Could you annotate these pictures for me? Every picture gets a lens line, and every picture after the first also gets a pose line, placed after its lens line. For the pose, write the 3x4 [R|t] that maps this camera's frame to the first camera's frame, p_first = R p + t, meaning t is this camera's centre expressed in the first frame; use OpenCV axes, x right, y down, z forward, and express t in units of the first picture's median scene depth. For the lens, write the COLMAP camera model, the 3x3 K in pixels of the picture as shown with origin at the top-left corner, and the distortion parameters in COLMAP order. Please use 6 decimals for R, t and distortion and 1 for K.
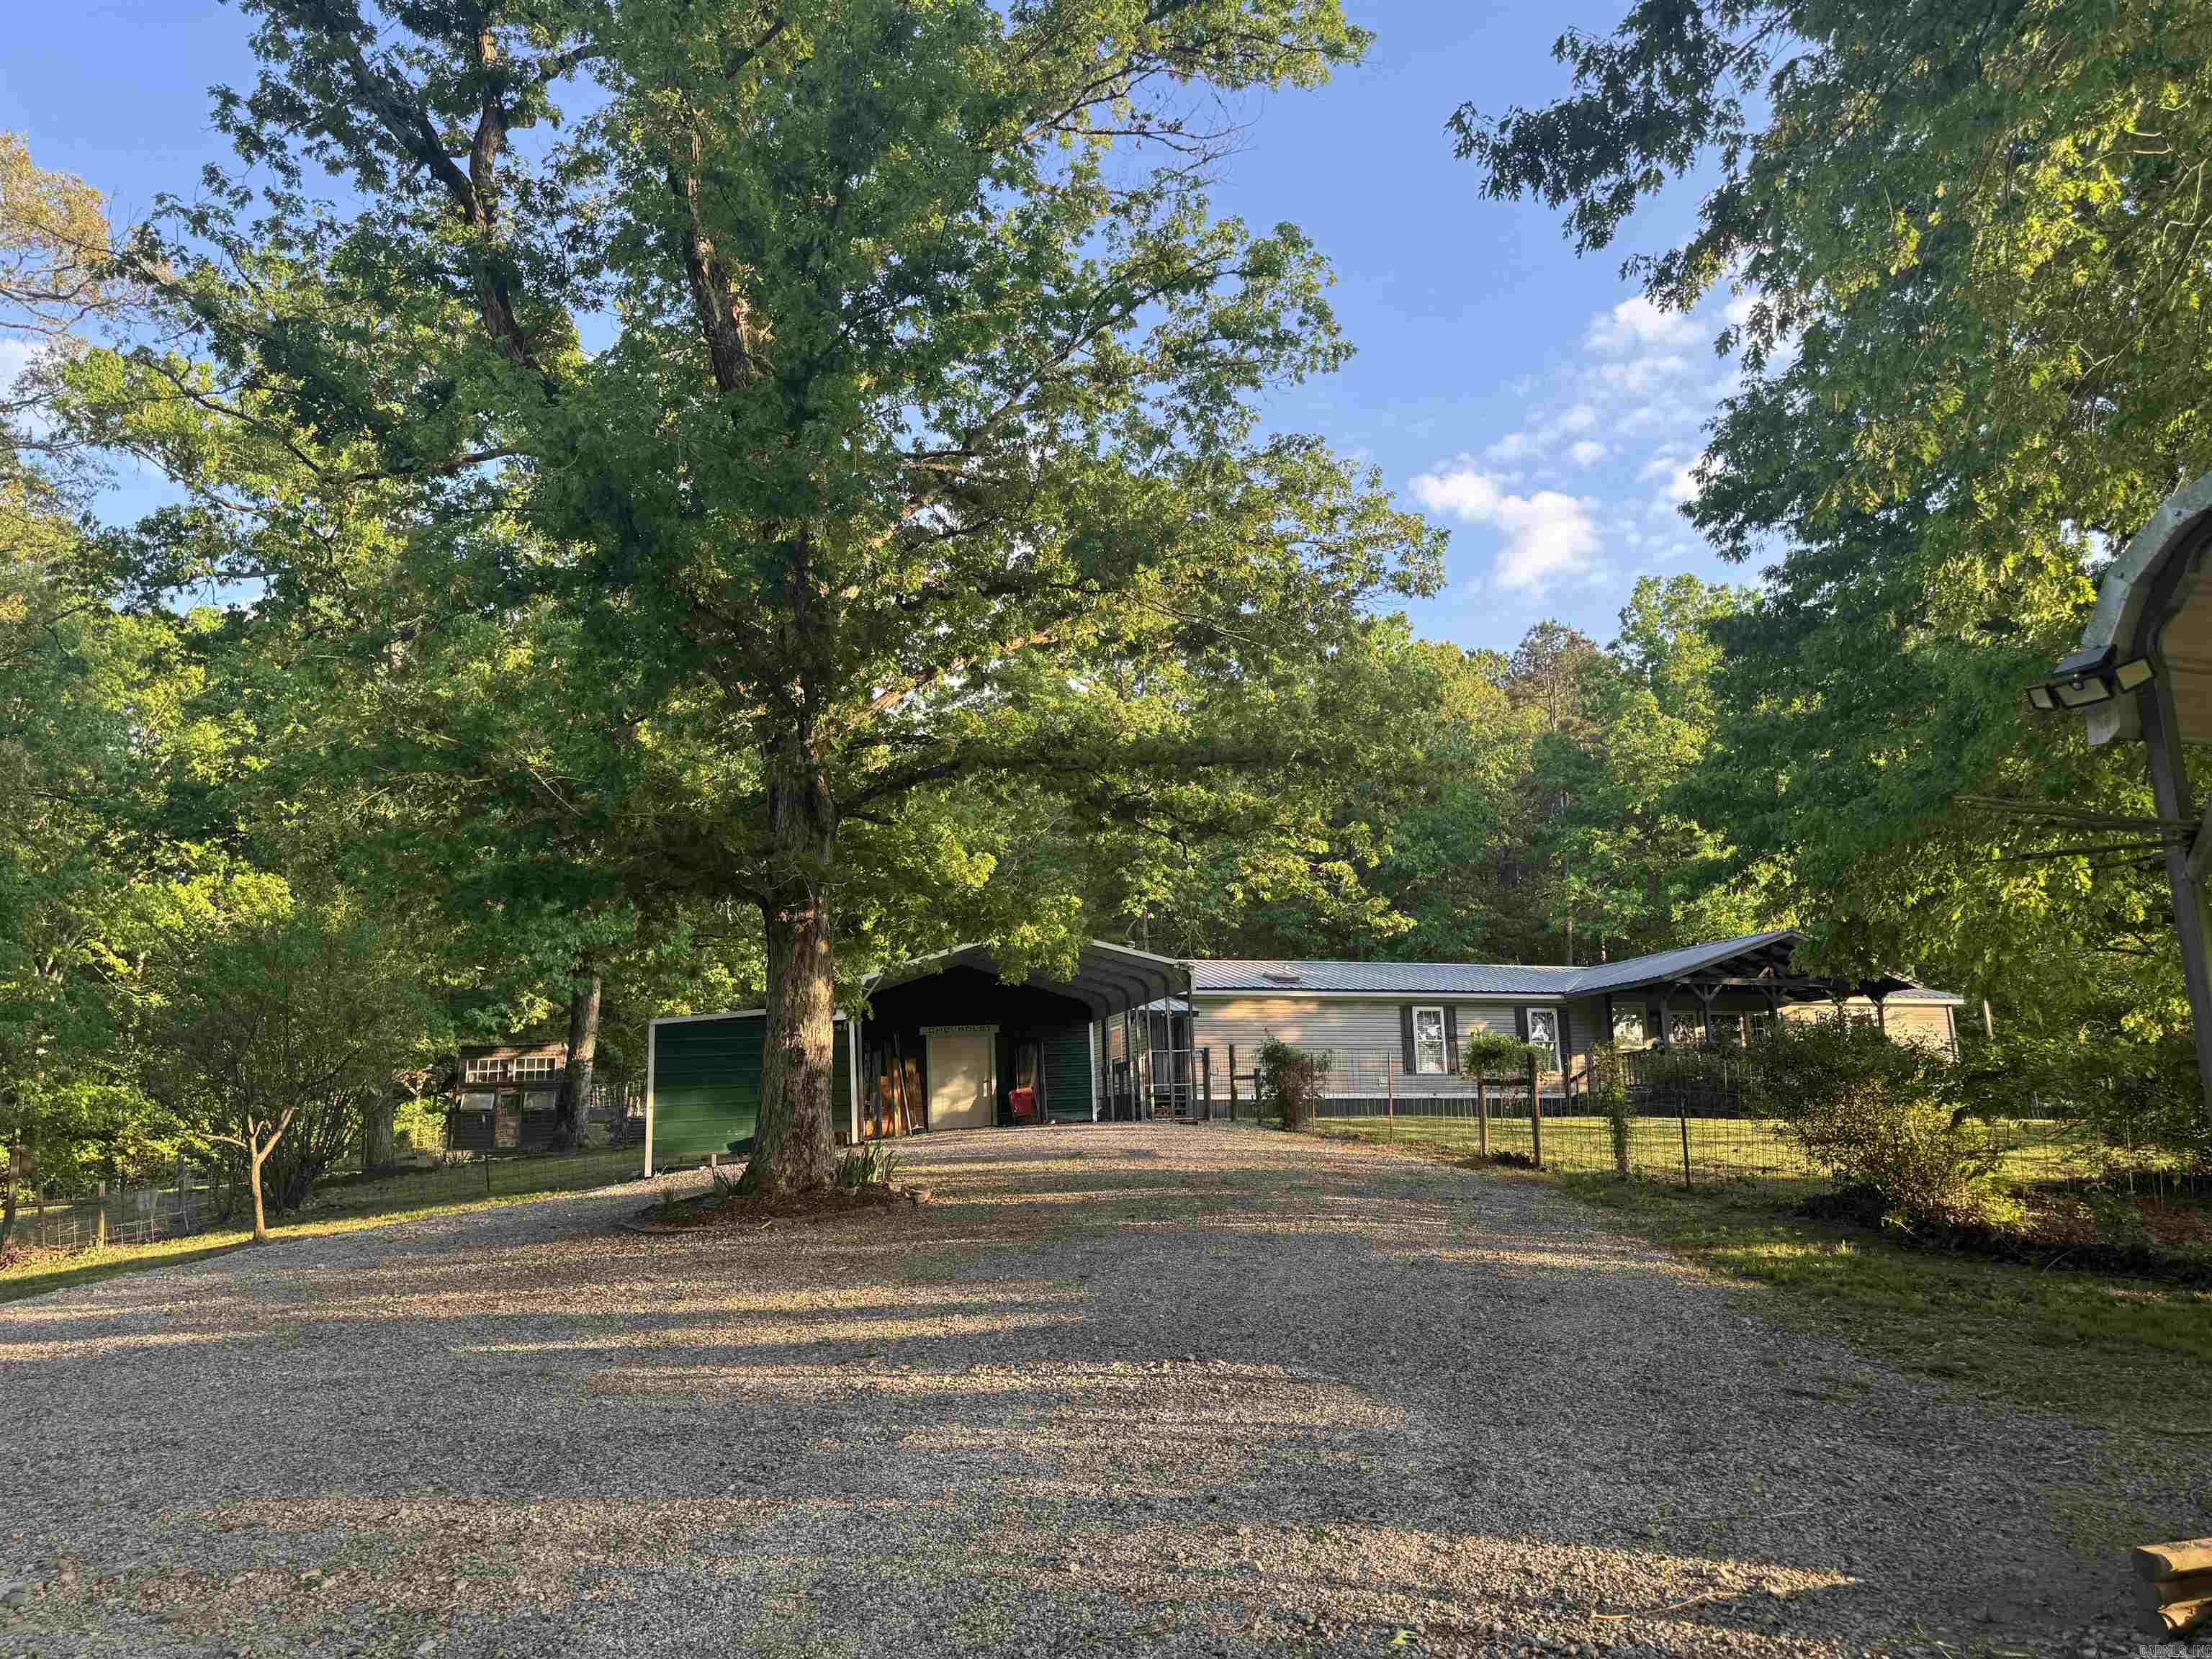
lens RADIAL K [[1528.4, 0, 1106.0], [0, 1528.4, 829.5], [0, 0, 1]] dist [0.000253, -0.000280]
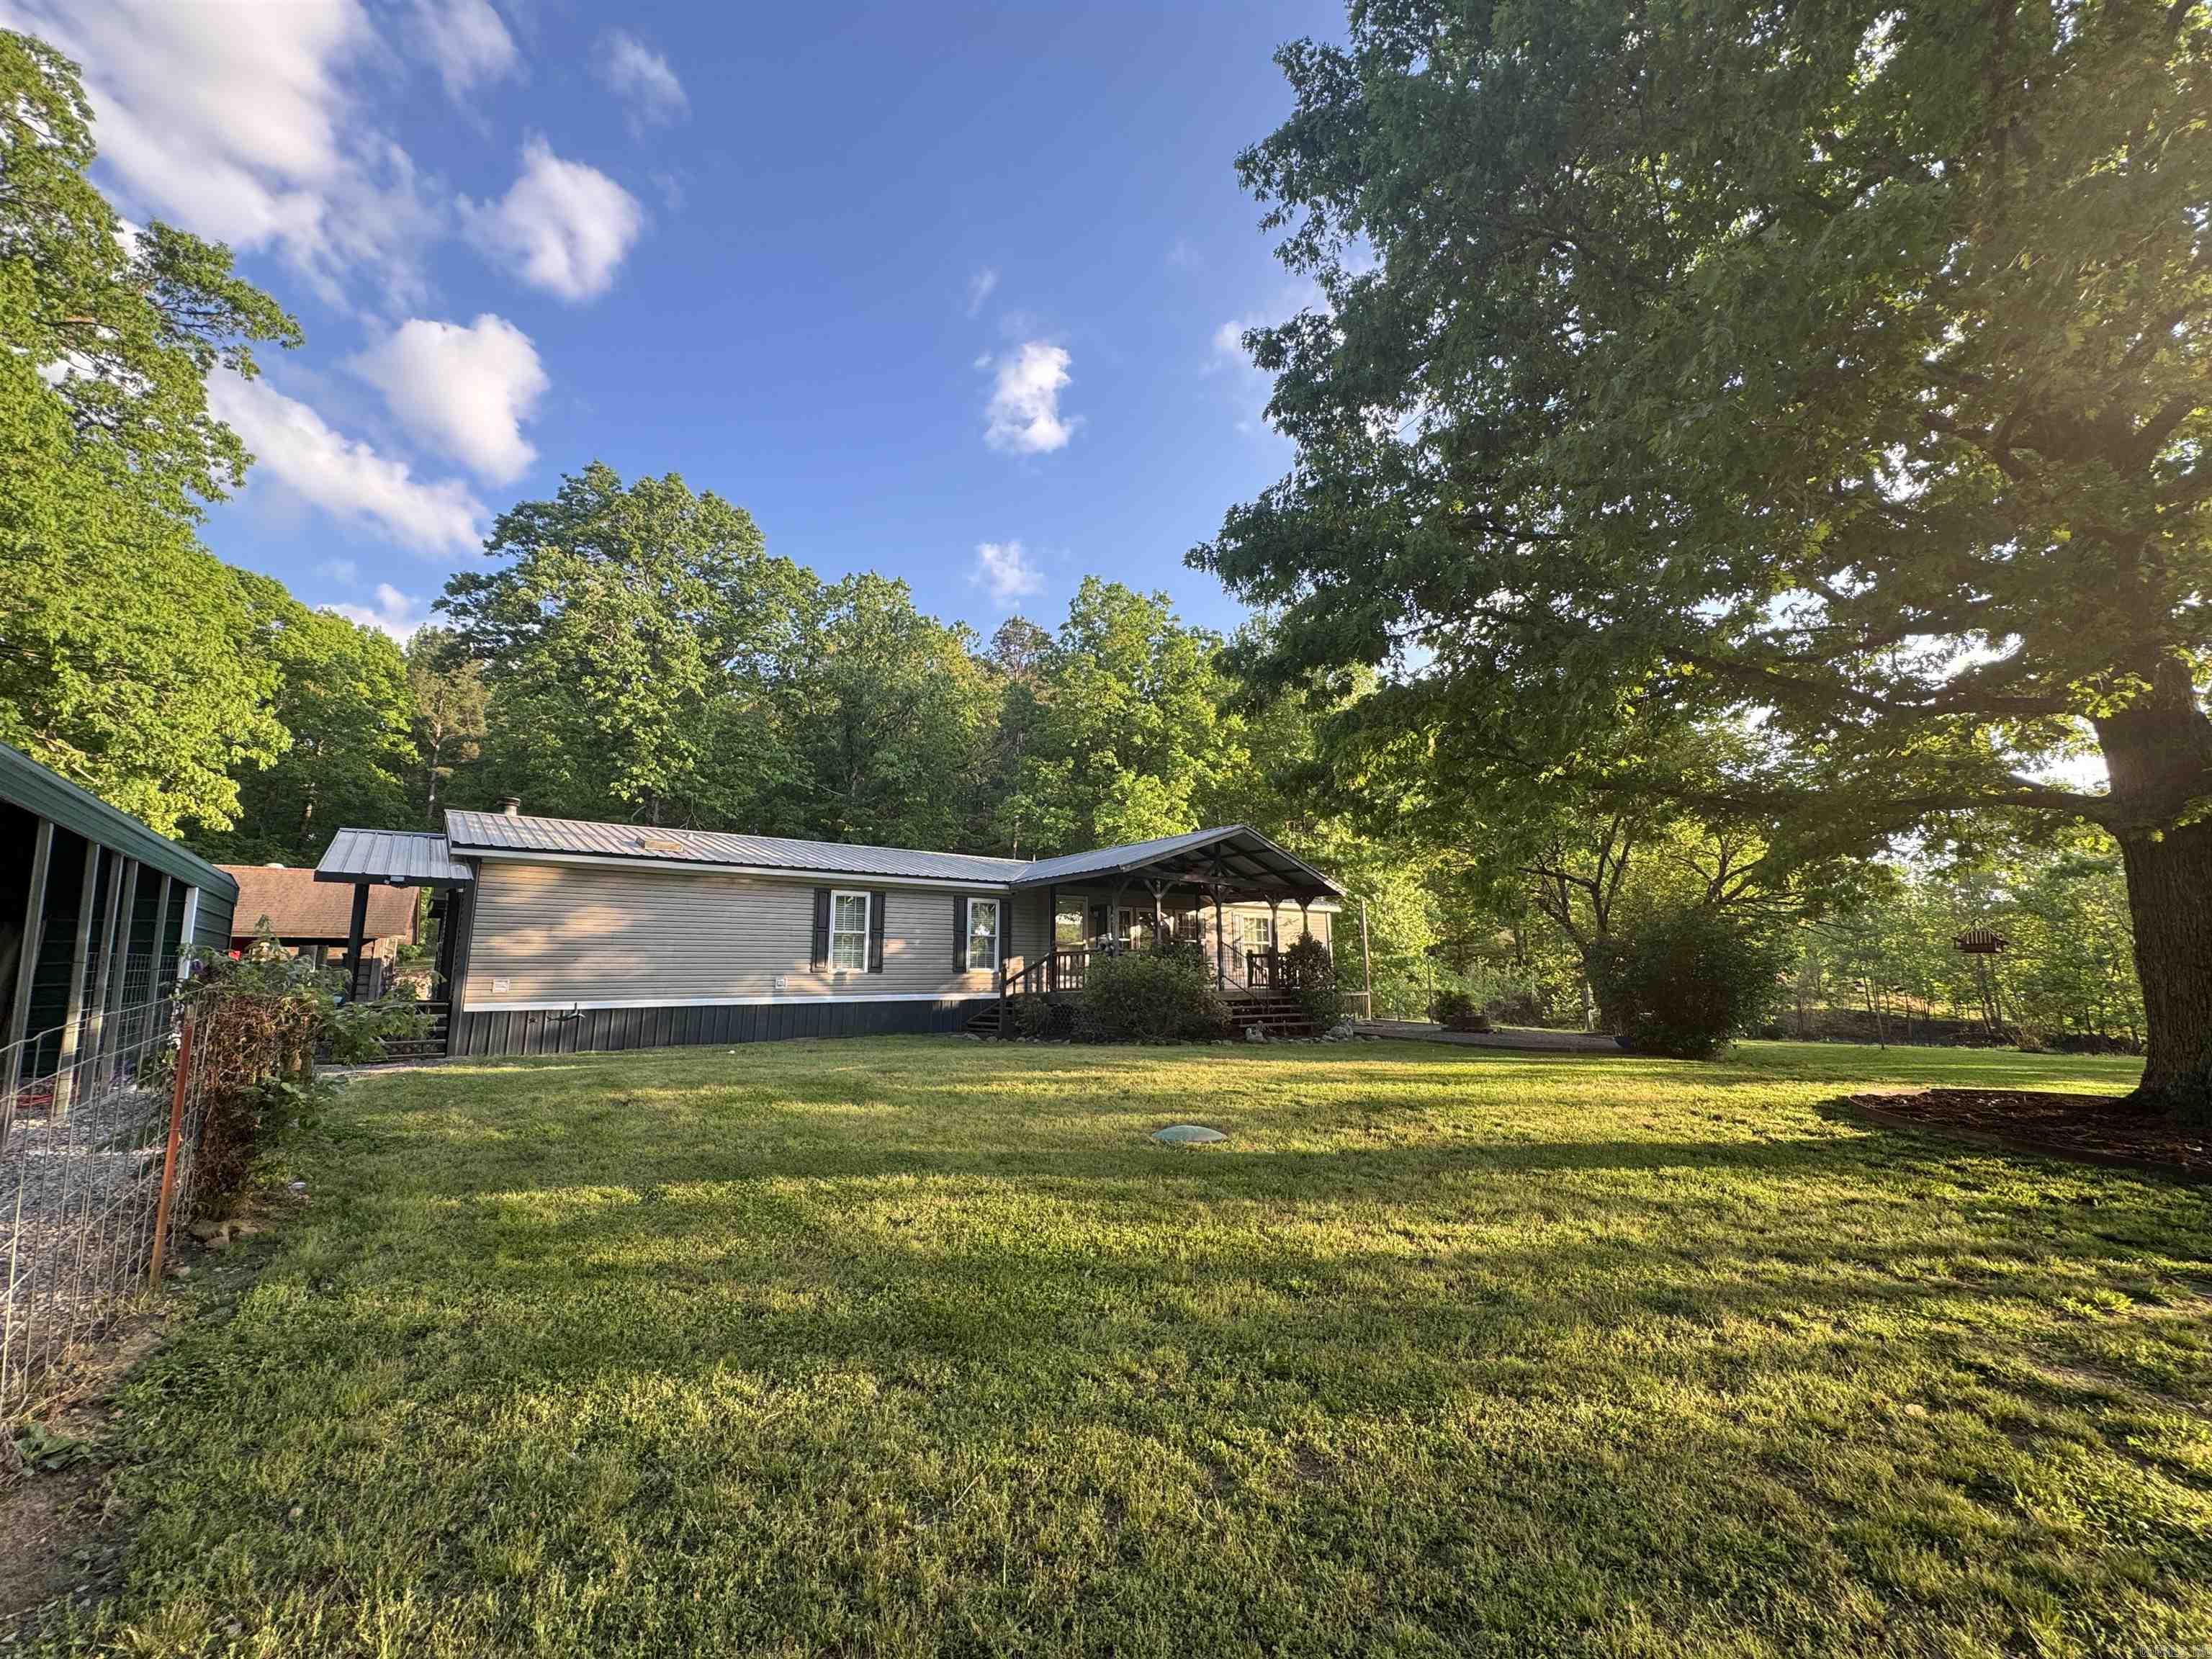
lens RADIAL K [[882.3, 0, 1106.0], [0, 882.3, 829.5], [0, 0, 1]] dist [-0.003332, 0.000227]
pose [[0.918645, 0.071087, 0.388636, 0.129551], [-0.085531, 0.996135, 0.019970, 0.052658], [-0.385715, -0.051586, 0.921175, 0.435968]]
